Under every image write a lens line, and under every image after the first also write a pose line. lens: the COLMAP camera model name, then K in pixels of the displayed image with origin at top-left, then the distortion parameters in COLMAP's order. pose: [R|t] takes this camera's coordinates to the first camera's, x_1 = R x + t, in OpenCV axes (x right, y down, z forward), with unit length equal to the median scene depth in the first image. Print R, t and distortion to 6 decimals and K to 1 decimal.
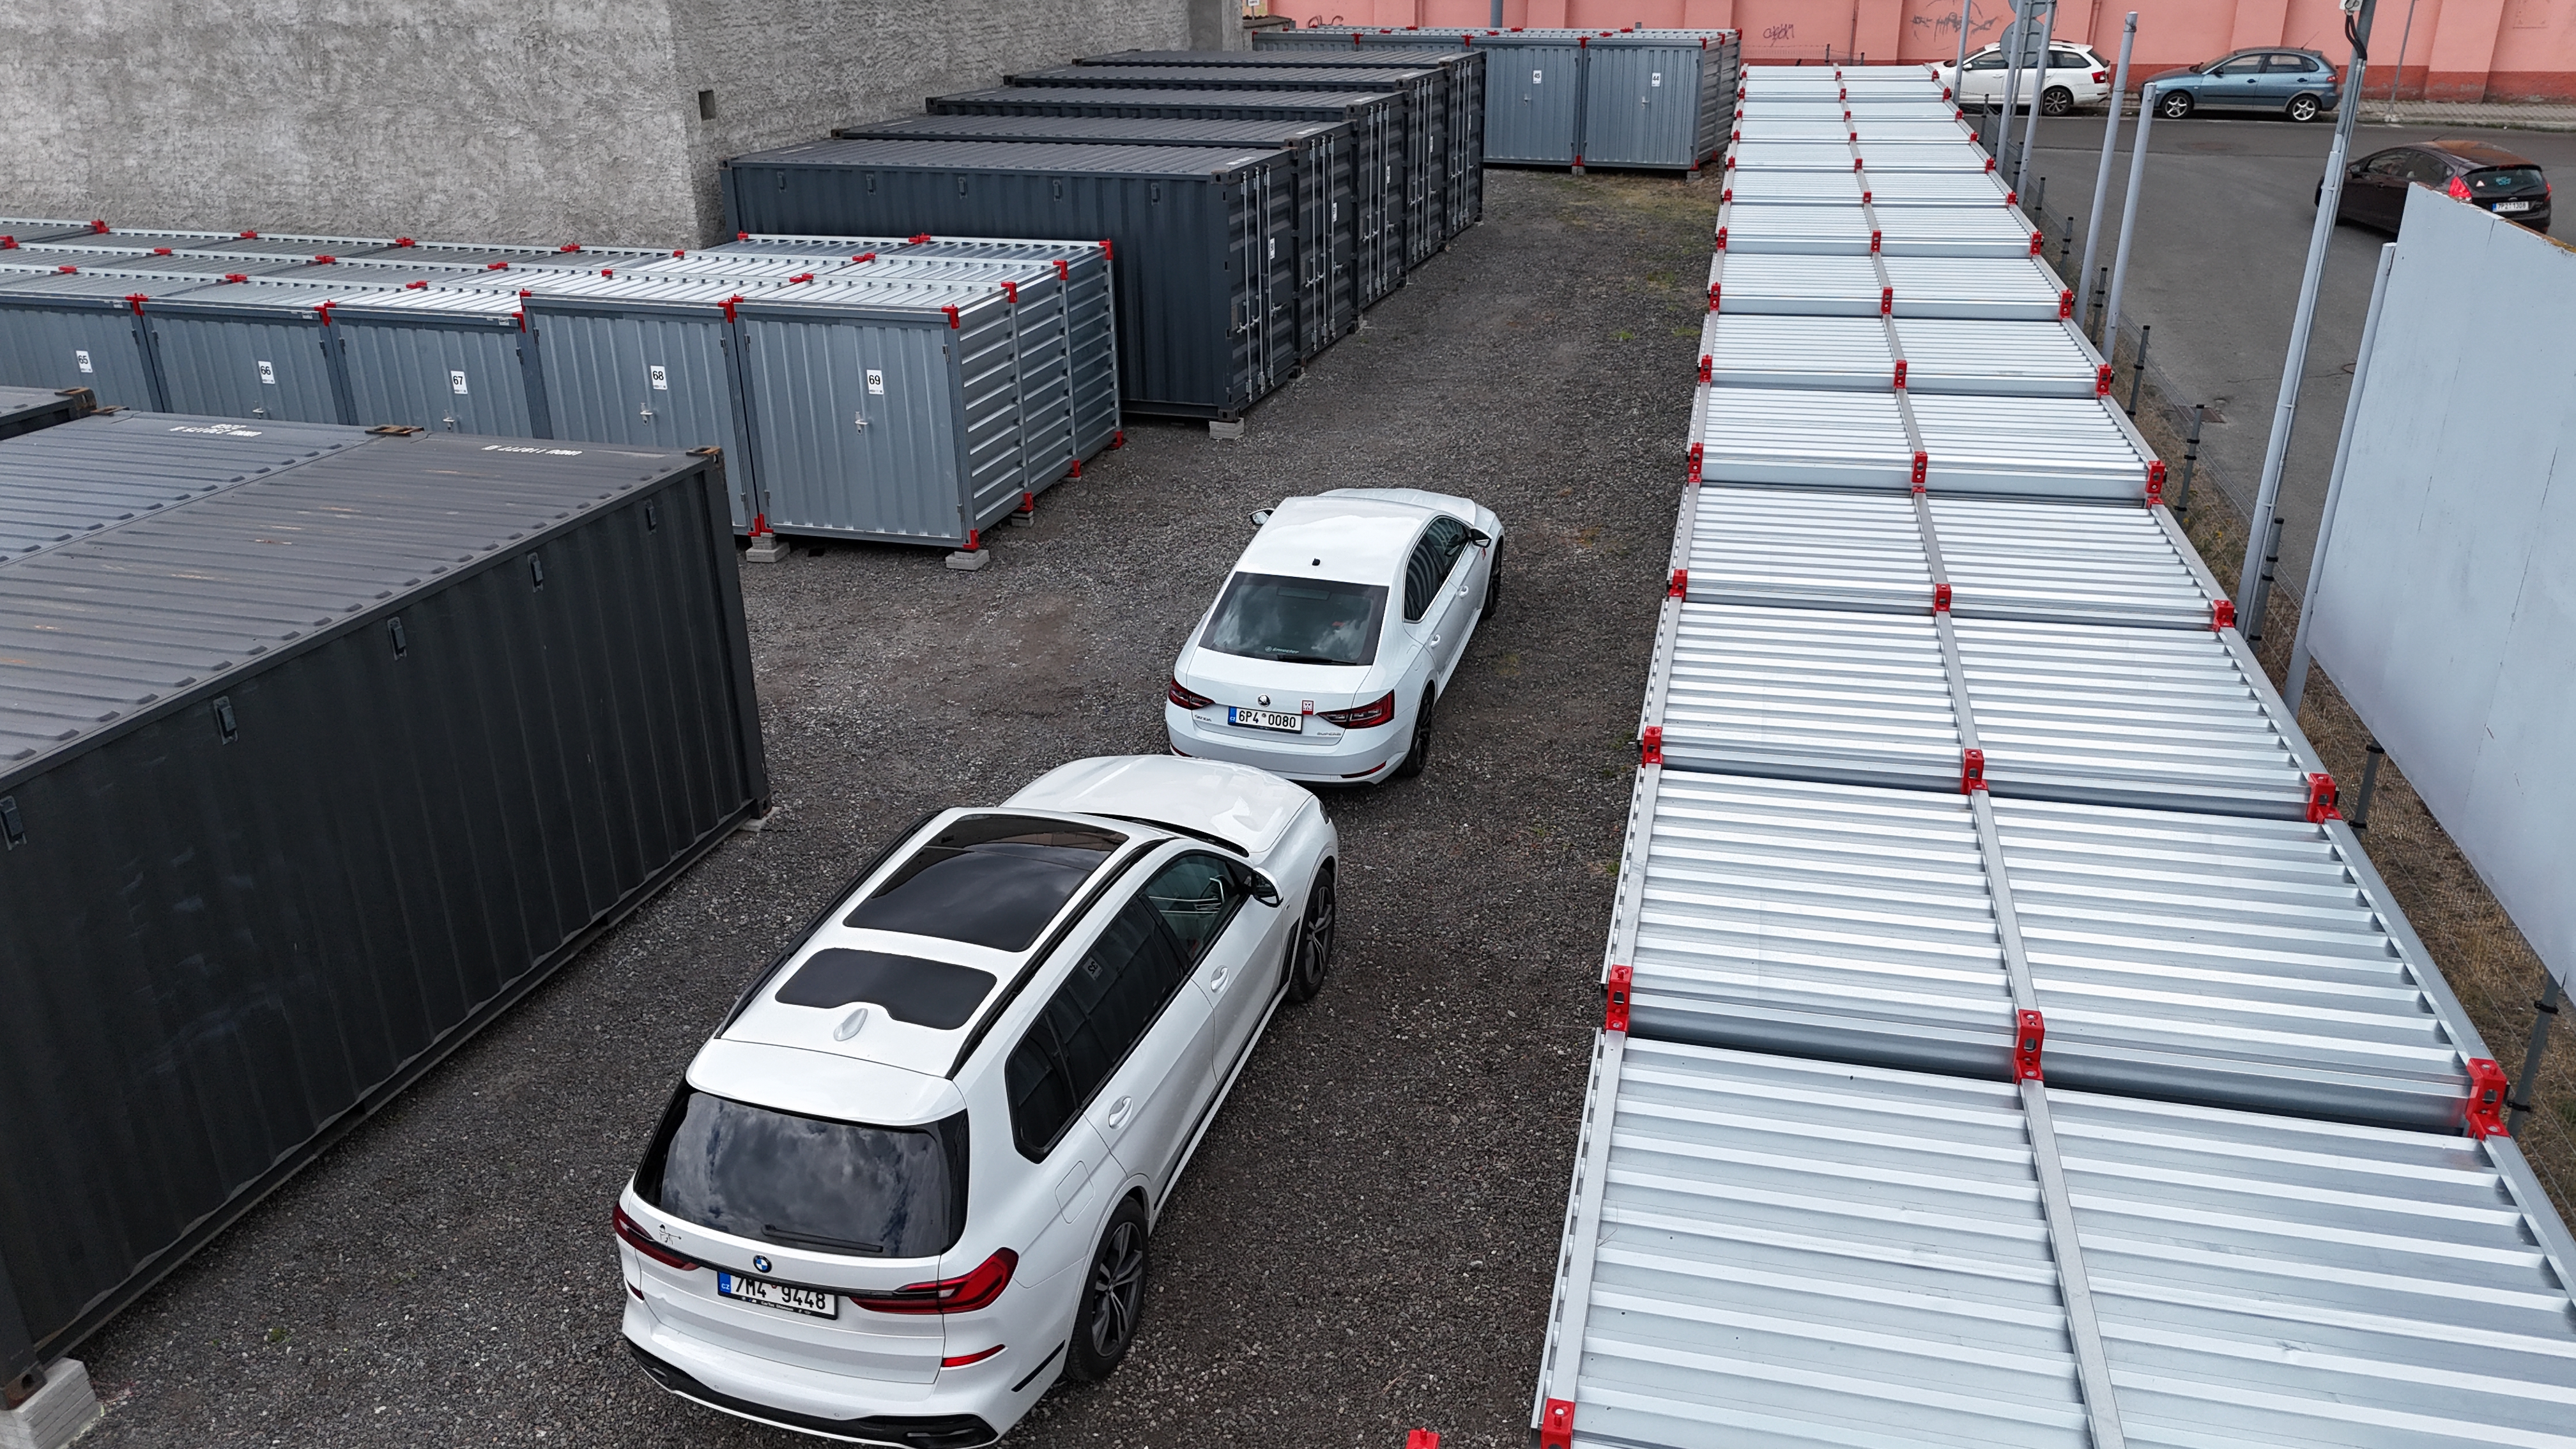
lens RADIAL K [[1897.2, 0, 1288.0], [0, 1897.2, 724.5], [0, 0, 1]] dist [0.081011, -0.084431]
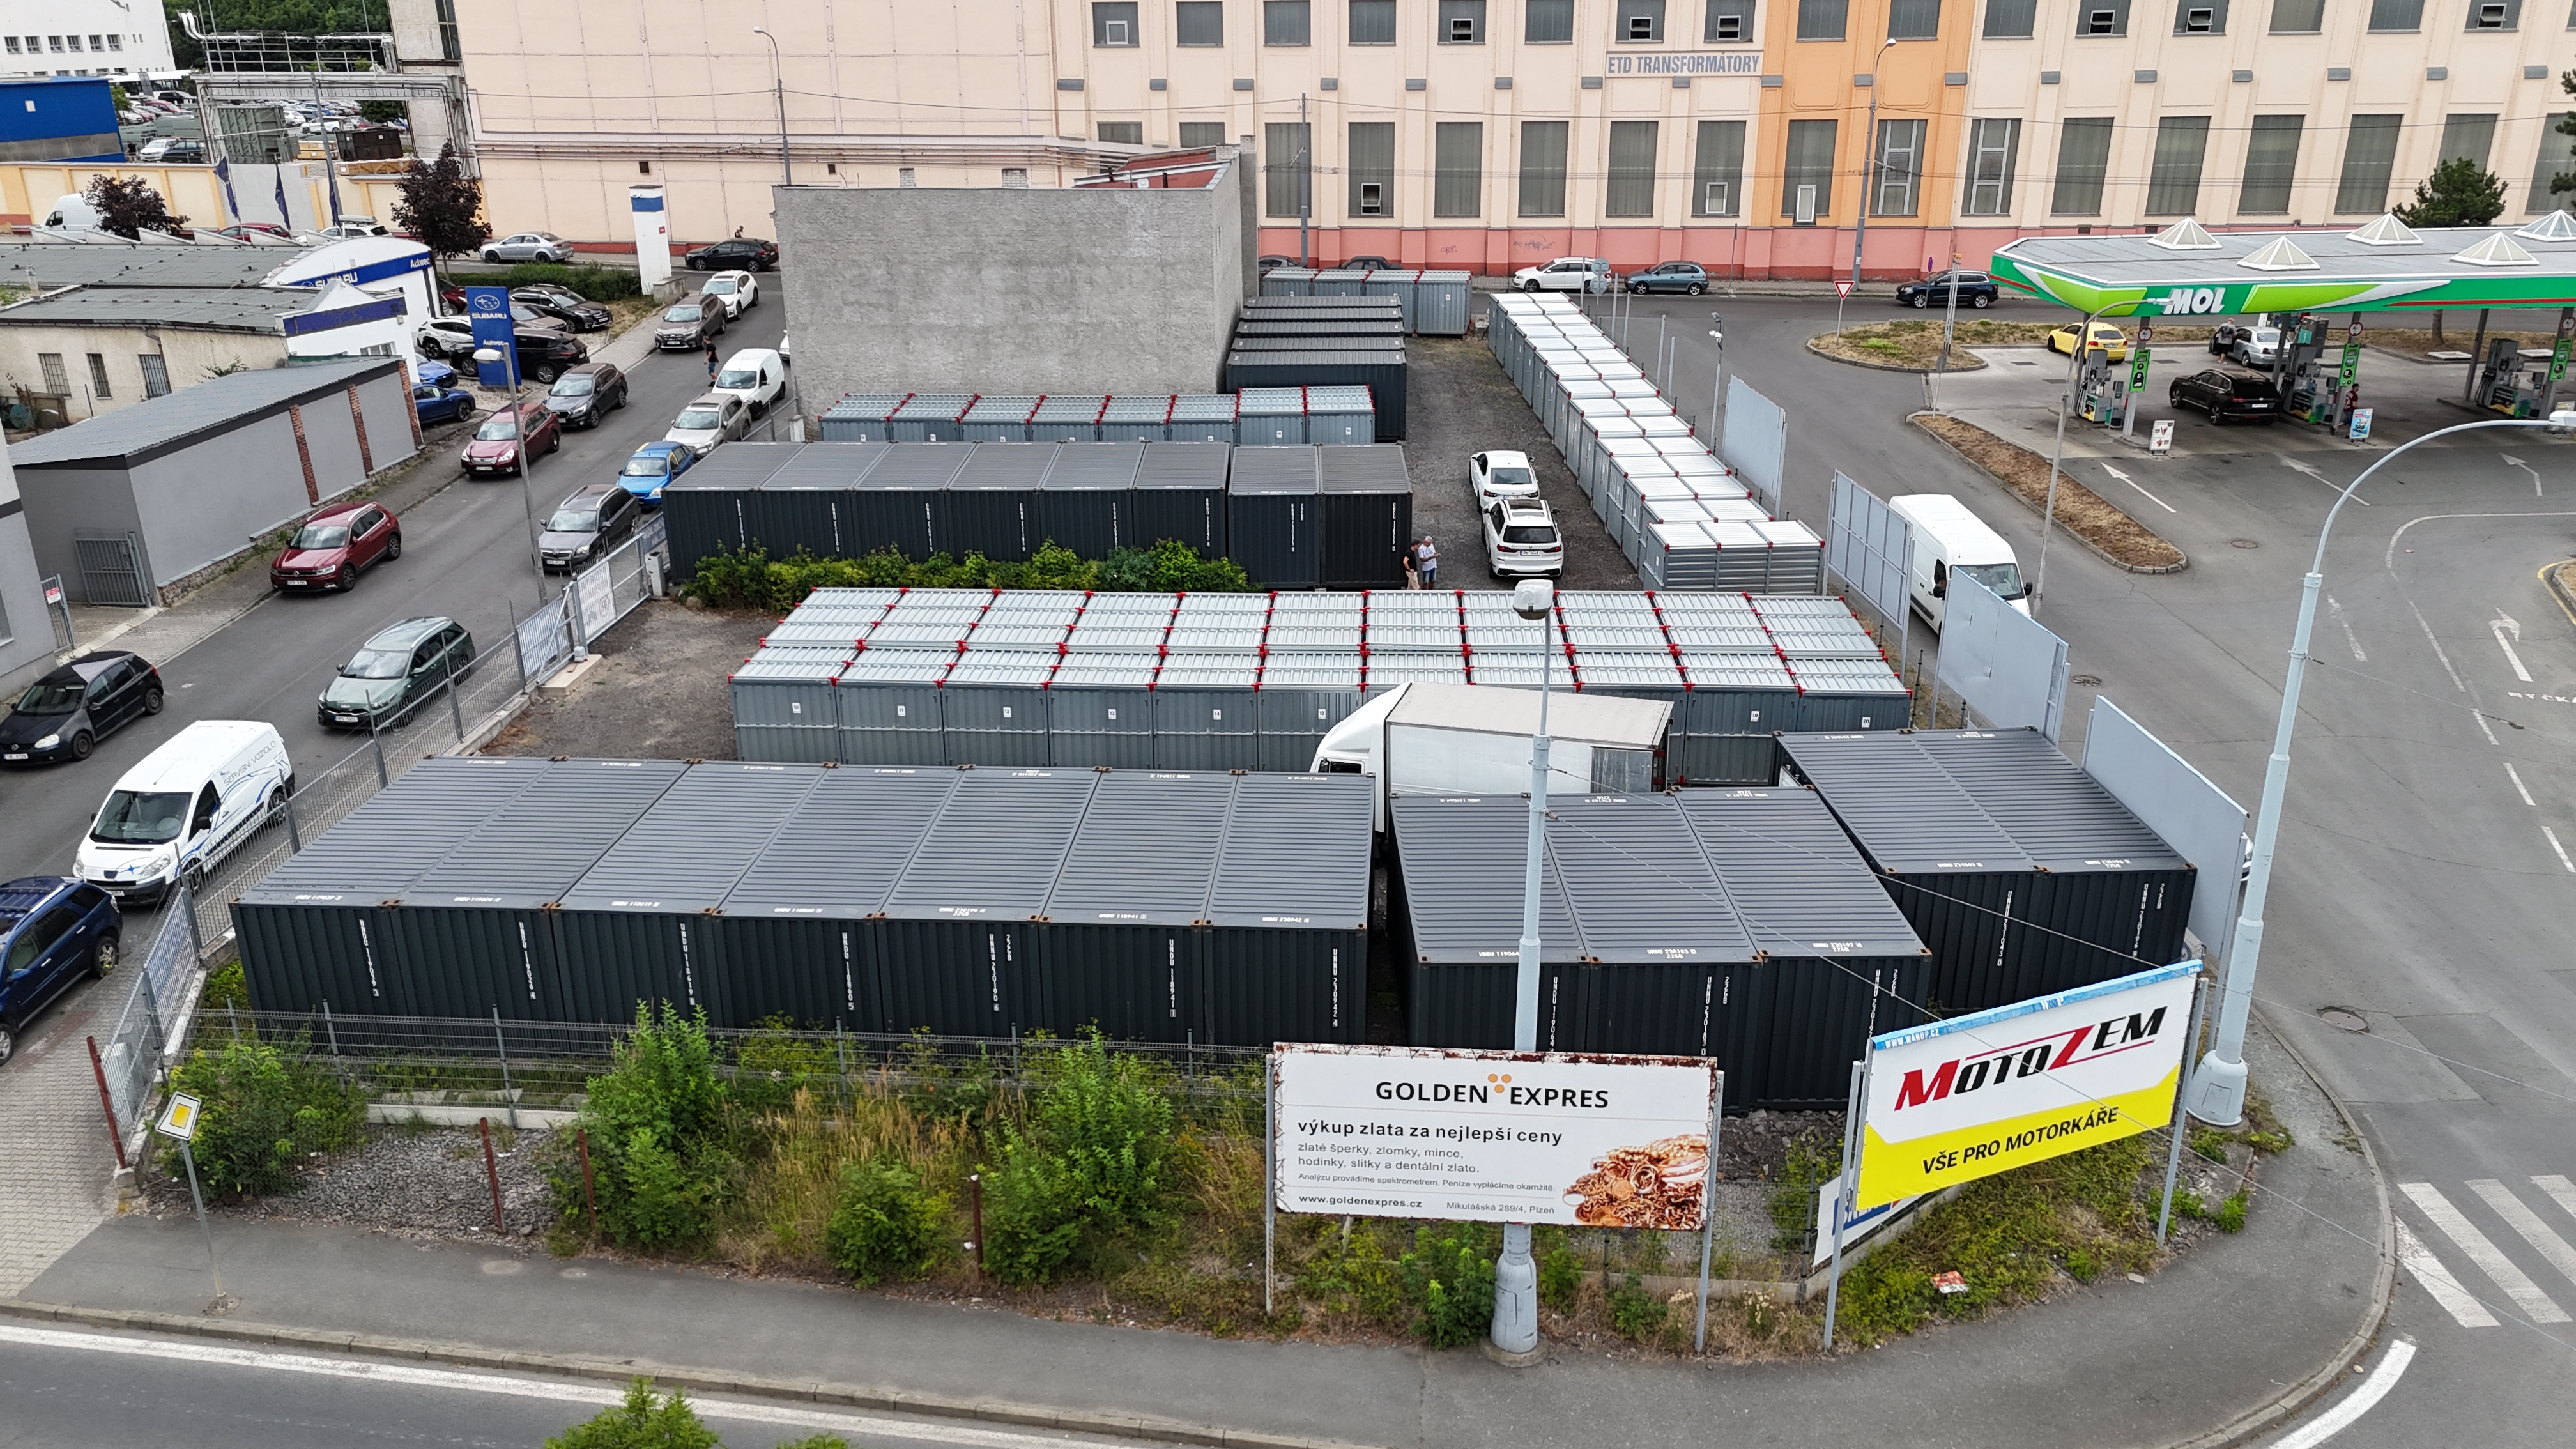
lens RADIAL K [[1897.2, 0, 1288.0], [0, 1897.2, 724.5], [0, 0, 1]] dist [0.081011, -0.084431]
pose [[0.962143, -0.091843, 0.256603, -0.940455], [0.100933, 0.994640, -0.022455, 0.316203], [-0.253165, 0.047505, 0.966256, -1.725490]]
